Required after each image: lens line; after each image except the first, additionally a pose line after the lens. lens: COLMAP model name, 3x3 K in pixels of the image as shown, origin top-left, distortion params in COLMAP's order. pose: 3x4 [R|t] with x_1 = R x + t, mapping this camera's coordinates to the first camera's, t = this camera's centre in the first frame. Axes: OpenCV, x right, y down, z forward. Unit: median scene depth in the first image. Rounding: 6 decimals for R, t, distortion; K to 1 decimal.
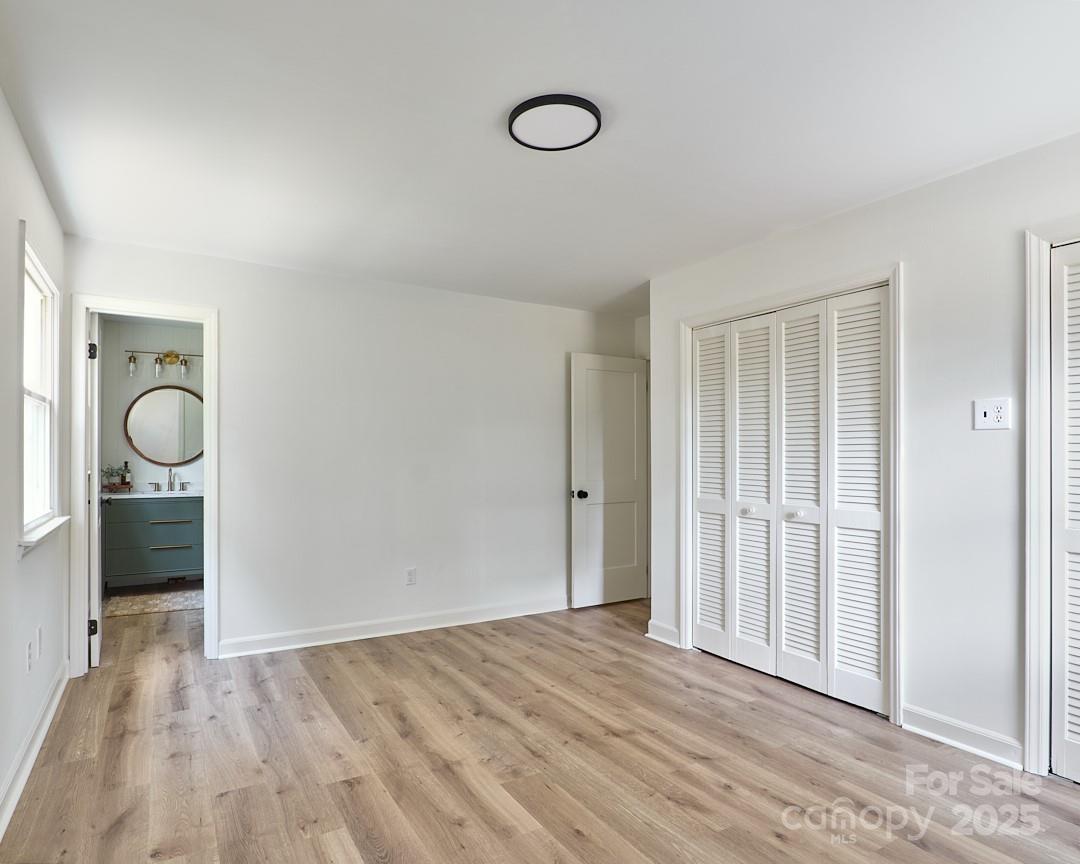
lens RADIAL K [[664.1, 0, 539.7], [0, 664.1, 442.2], [0, 0, 1]] dist [-0.008289, 0.000896]
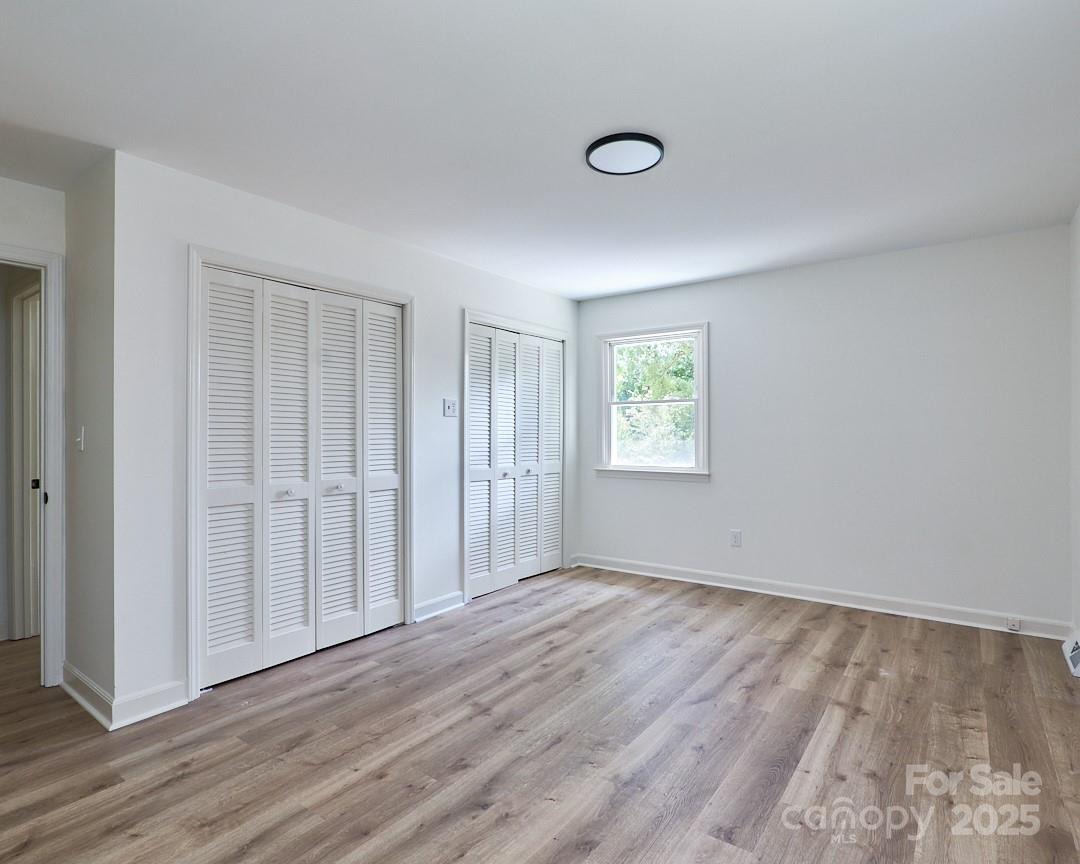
lens RADIAL K [[577.9, 0, 538.1], [0, 577.9, 431.5], [0, 0, 1]] dist [-0.017706, 0.001659]
pose [[-0.394580, 0.004108, 0.918852, -0.650108], [-0.010467, 0.999905, -0.008965, 0.025112], [-0.918802, -0.013155, -0.394499, 1.159790]]
